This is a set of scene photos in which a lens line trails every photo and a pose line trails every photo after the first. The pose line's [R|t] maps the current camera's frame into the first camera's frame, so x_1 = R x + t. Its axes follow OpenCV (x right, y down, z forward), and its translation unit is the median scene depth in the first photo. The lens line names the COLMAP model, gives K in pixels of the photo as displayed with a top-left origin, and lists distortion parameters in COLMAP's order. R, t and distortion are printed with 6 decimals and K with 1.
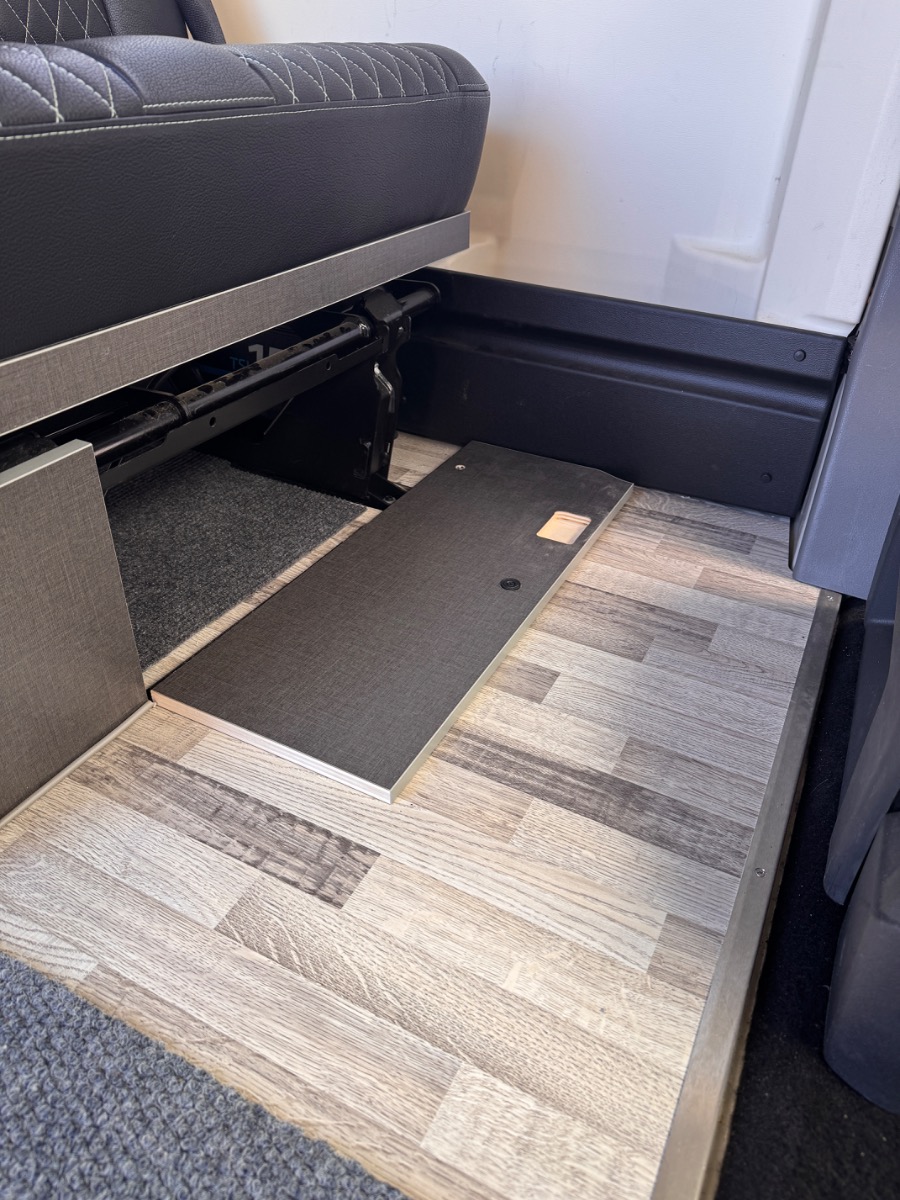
lens RADIAL K [[862.0, 0, 450.0], [0, 862.0, 602.0], [0, 0, 1]] dist [0.007293, -0.002874]
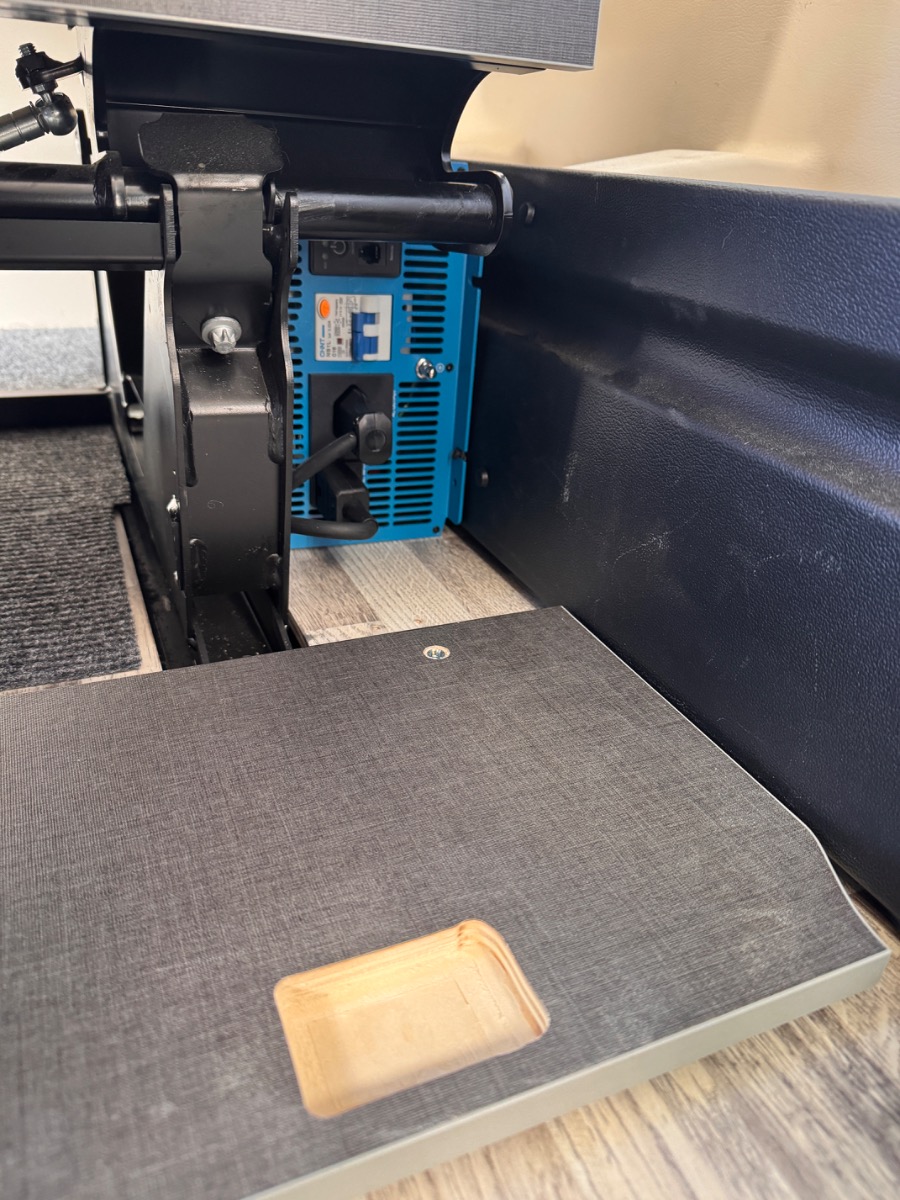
lens RADIAL K [[862.0, 0, 448.1], [0, 862.0, 595.8], [0, 0, 1]] dist [0.007293, -0.002874]
pose [[0.771467, 0.322069, -0.548735, 0.224776], [-0.394862, 0.918602, -0.015981, -0.184415], [0.498922, 0.229003, 0.835843, 0.721127]]
